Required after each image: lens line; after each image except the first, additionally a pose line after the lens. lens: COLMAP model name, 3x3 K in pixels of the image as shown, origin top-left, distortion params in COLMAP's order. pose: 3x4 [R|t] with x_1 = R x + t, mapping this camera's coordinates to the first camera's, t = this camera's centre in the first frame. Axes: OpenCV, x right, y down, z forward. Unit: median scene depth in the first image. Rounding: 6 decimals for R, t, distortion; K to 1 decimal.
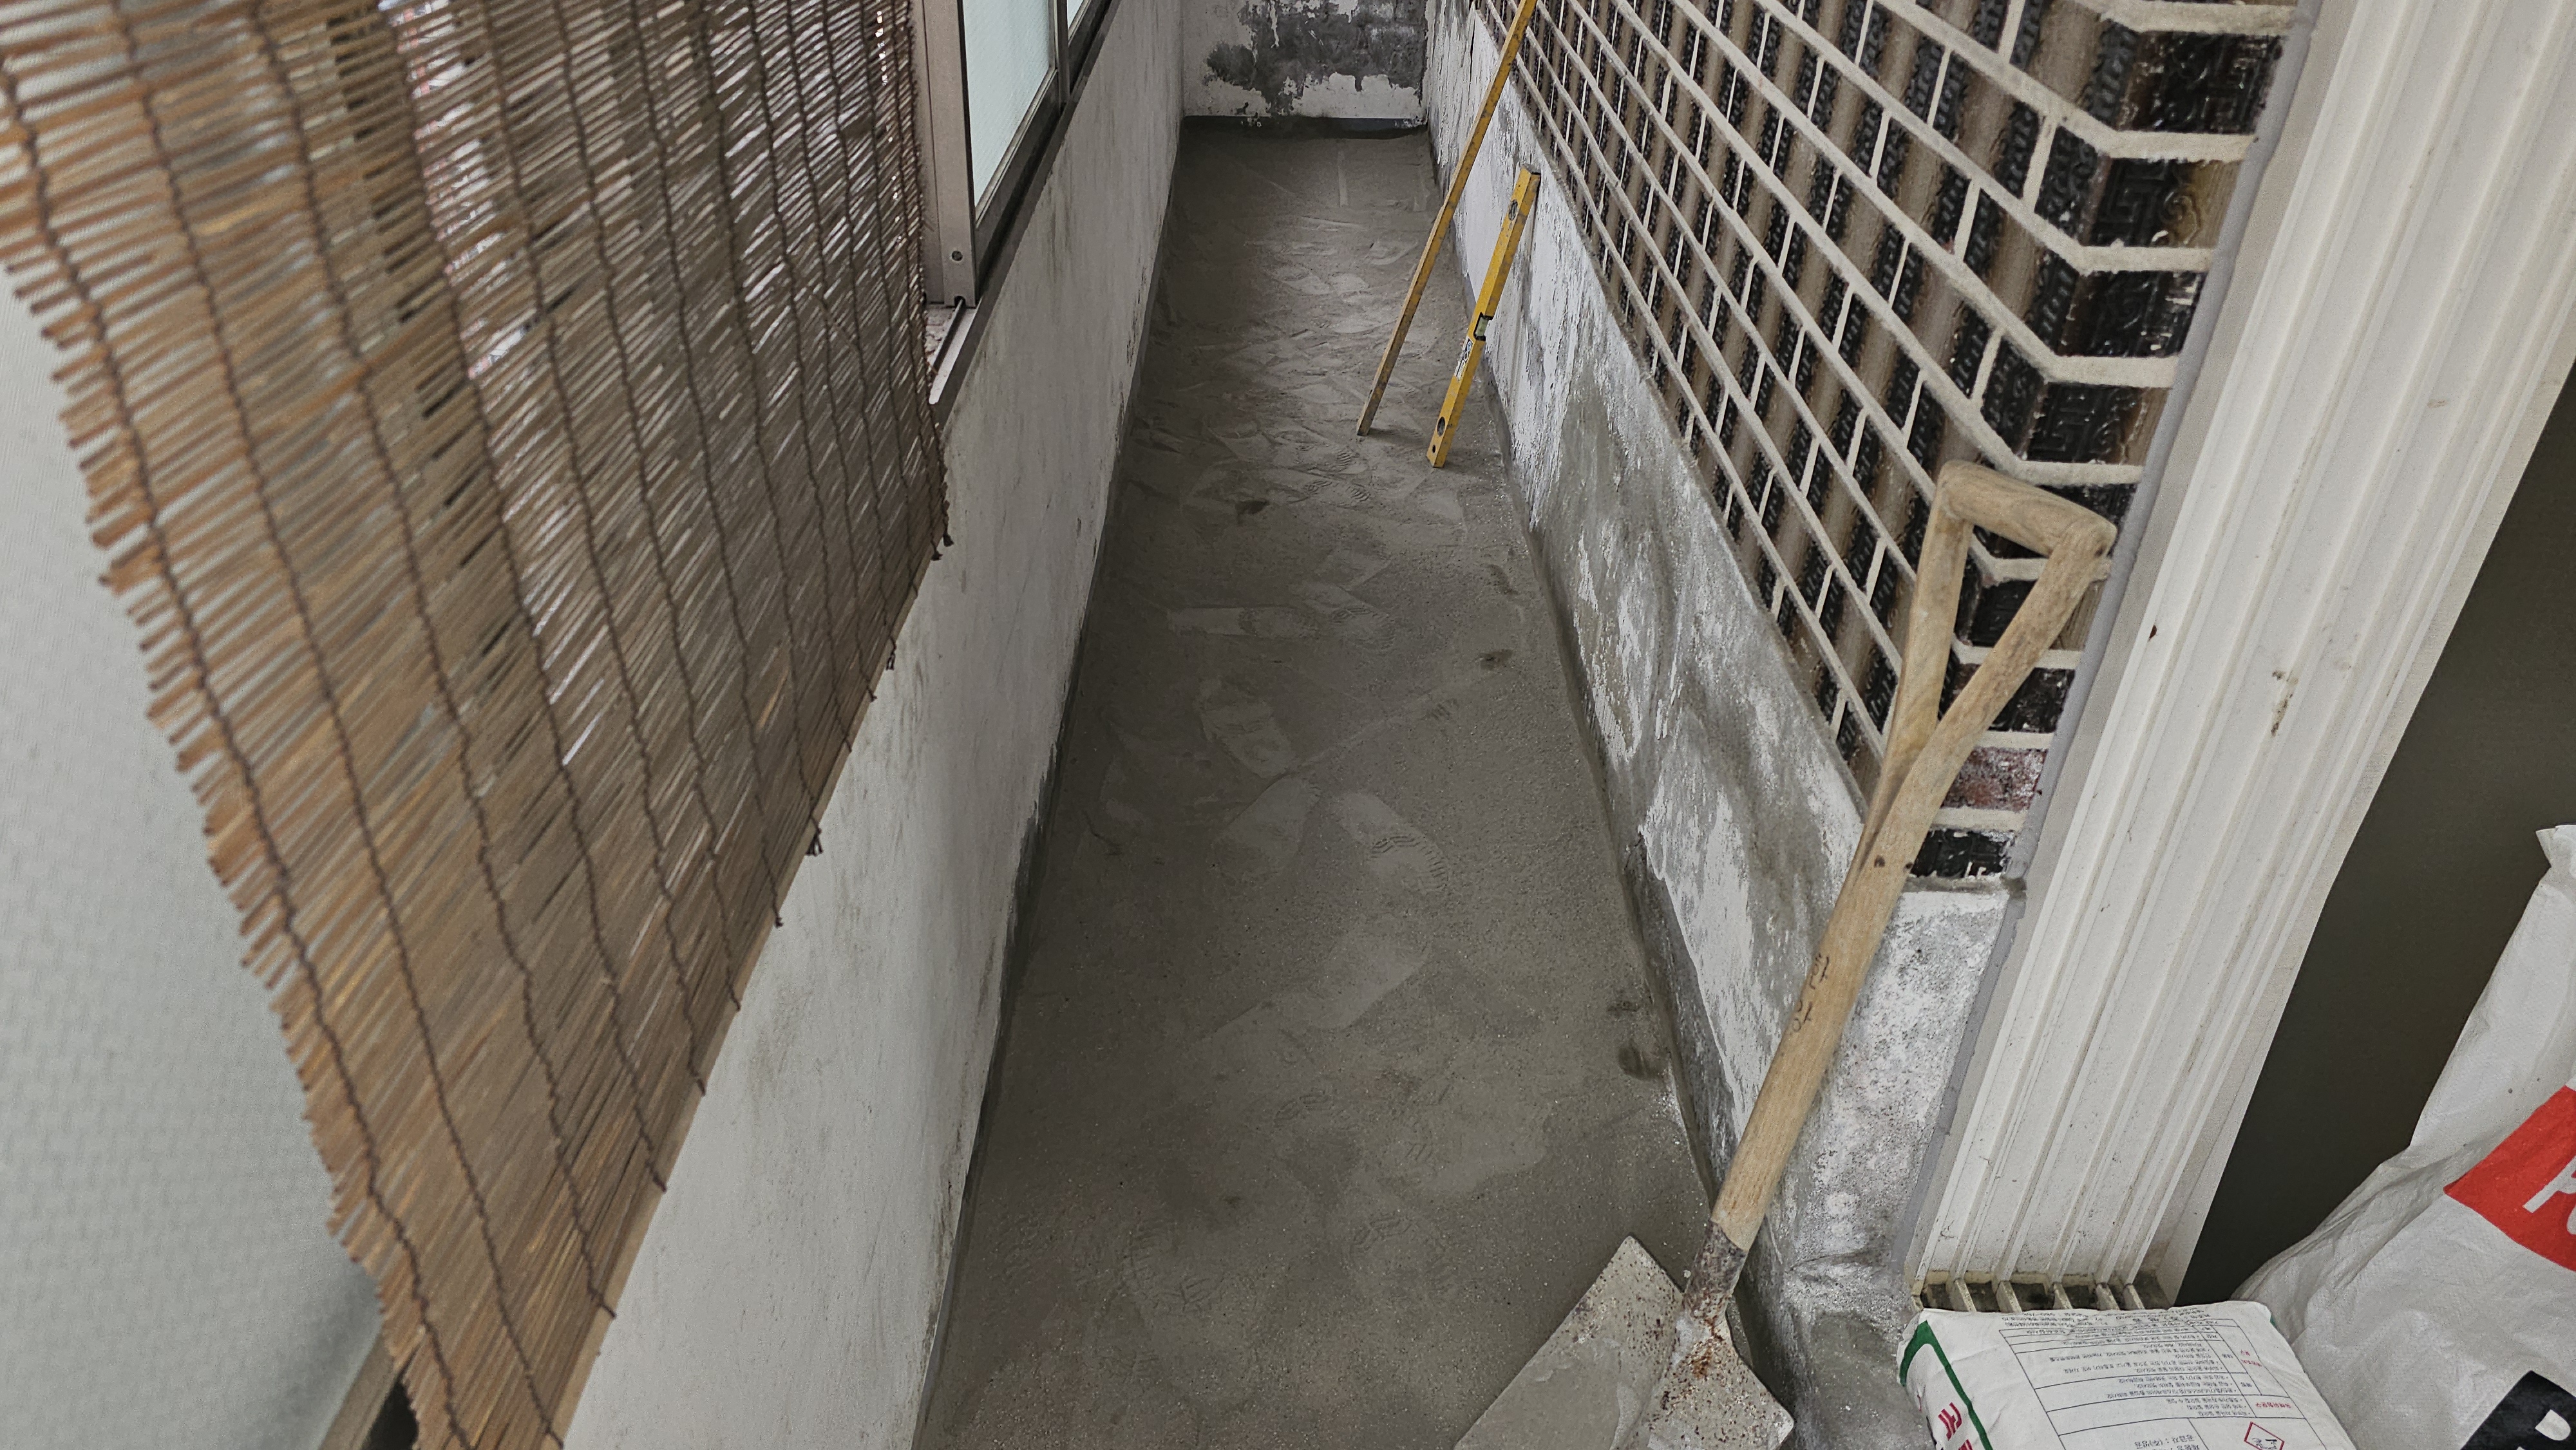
lens RADIAL K [[1732.7, 0, 1230.3], [0, 1732.7, 779.5], [0, 0, 1]] dist [-0.044503, -0.016151]
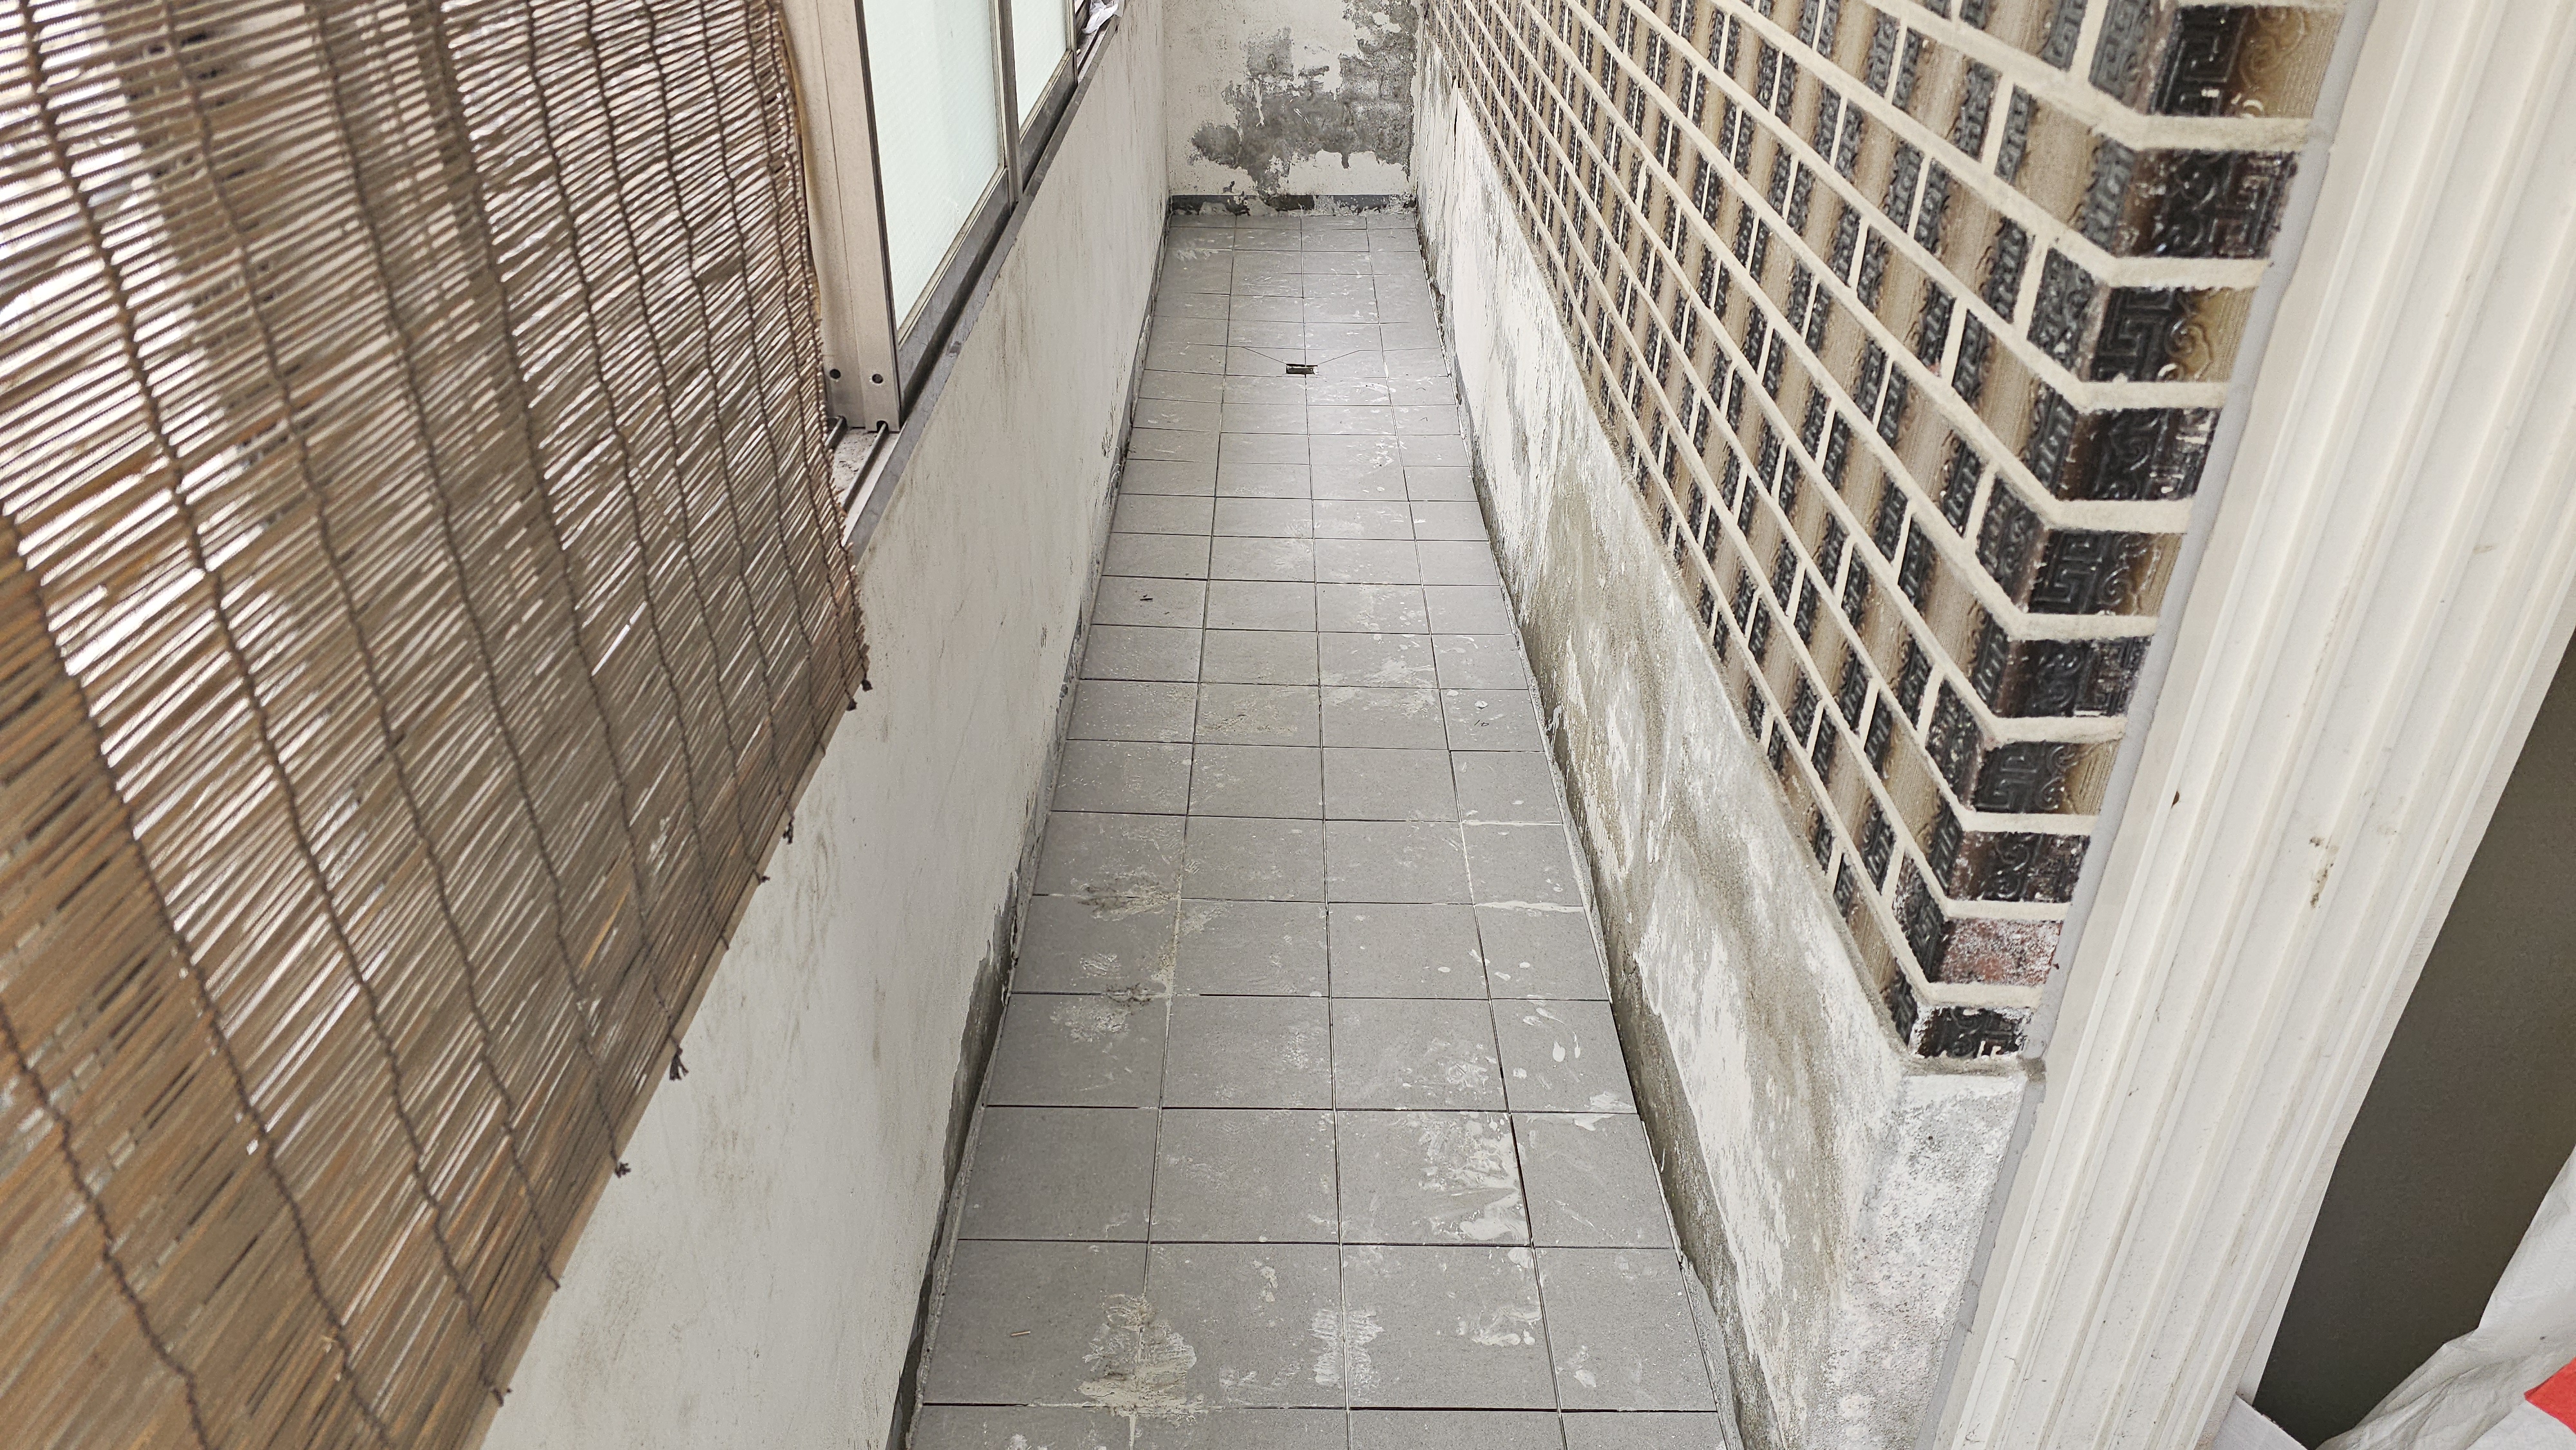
lens RADIAL K [[1732.7, 0, 1266.5], [0, 1732.7, 727.5], [0, 0, 1]] dist [-0.044503, -0.016151]
pose [[0.999813, -0.016346, 0.010381, 0.047821], [0.016941, 0.998052, -0.060043, -0.068455], [-0.009379, 0.060208, 0.998142, 0.093842]]
